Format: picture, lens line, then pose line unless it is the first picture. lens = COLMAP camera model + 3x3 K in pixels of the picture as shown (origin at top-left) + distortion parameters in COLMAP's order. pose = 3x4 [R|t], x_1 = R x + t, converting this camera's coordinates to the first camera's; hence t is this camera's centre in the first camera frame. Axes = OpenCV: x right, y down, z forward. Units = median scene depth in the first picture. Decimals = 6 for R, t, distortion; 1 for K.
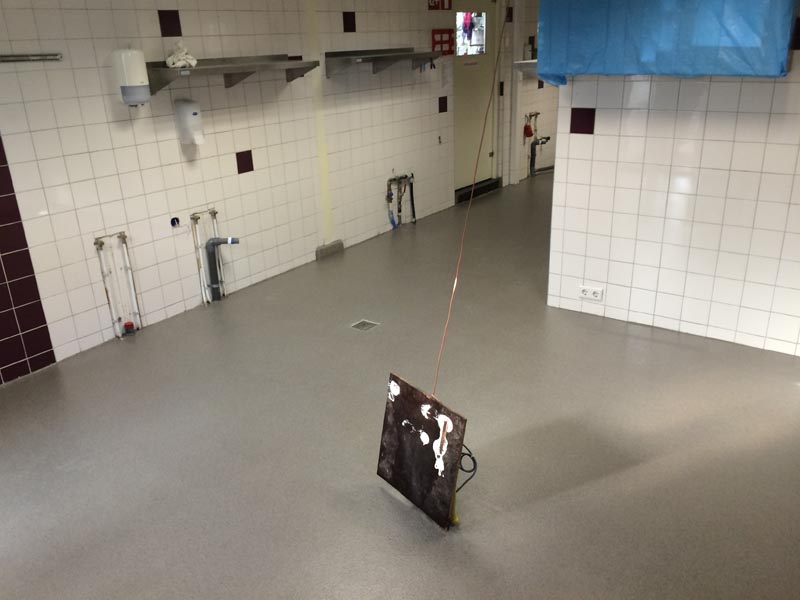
lens RADIAL K [[683.2, 0, 399.6], [0, 683.2, 295.7], [0, 0, 1]] dist [0.092185, -0.121327]
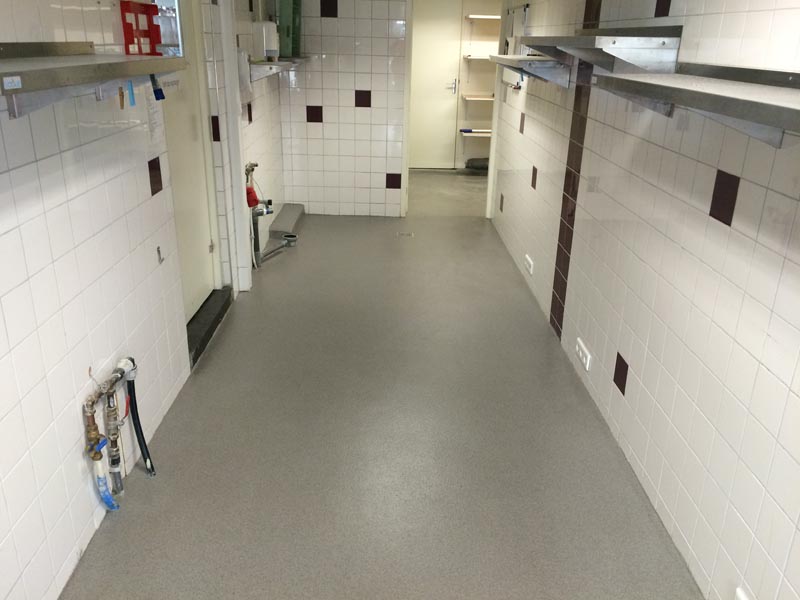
lens RADIAL K [[684.4, 0, 394.1], [0, 684.4, 298.6], [0, 0, 1]] dist [0.099917, -0.131820]
pose [[0.807386, -0.161288, 0.567551, -0.092196], [0.166589, 0.985090, 0.042960, -0.234915], [-0.566018, 0.059863, 0.822217, 0.671515]]
